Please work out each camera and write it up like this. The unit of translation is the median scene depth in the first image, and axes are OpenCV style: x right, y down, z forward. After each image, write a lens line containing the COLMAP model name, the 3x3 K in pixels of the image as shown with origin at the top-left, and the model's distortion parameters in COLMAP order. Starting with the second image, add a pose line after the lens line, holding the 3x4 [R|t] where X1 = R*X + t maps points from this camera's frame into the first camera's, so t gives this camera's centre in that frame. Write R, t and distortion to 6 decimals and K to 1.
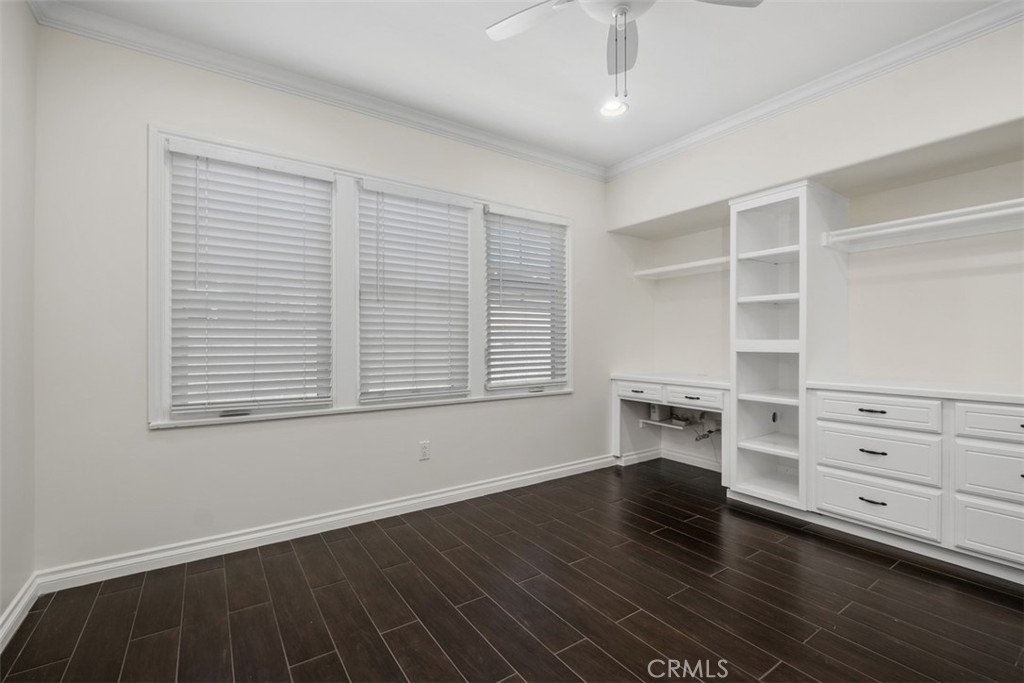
lens RADIAL K [[441.9, 0, 512.7], [0, 441.9, 338.0], [0, 0, 1]] dist [-0.002915, -0.000757]
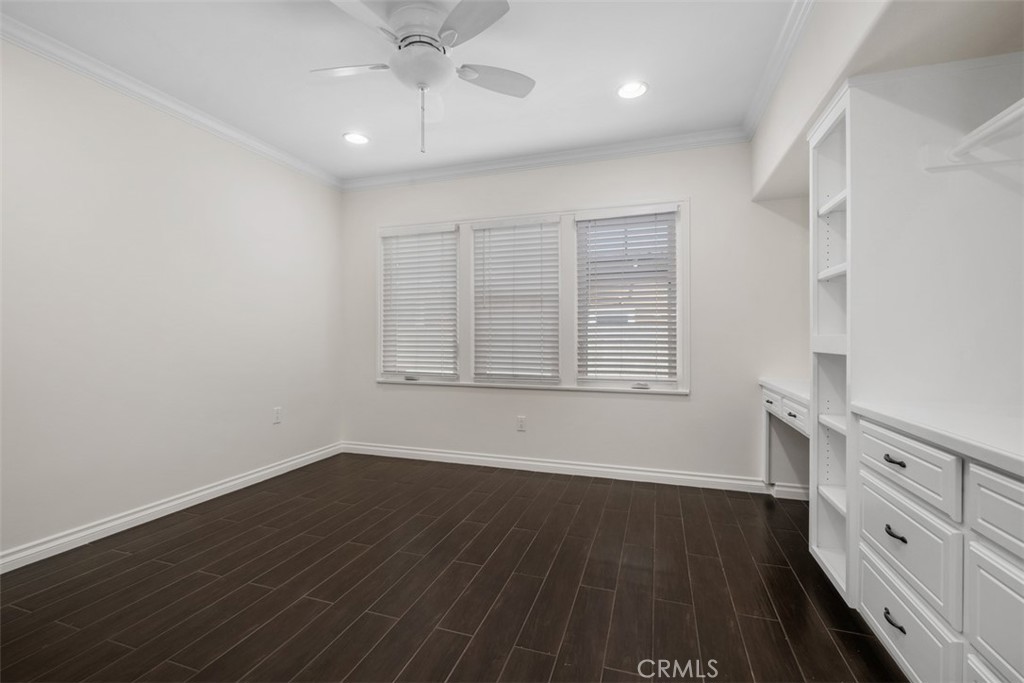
lens RADIAL K [[437.8, 0, 512.0], [0, 437.8, 331.6], [0, 0, 1]] dist [0.001500, -0.006931]
pose [[0.601680, -0.011071, -0.798660, 0.763309], [0.007958, 0.999937, -0.007865, 0.001355], [0.798697, -0.001623, 0.601731, 0.220619]]
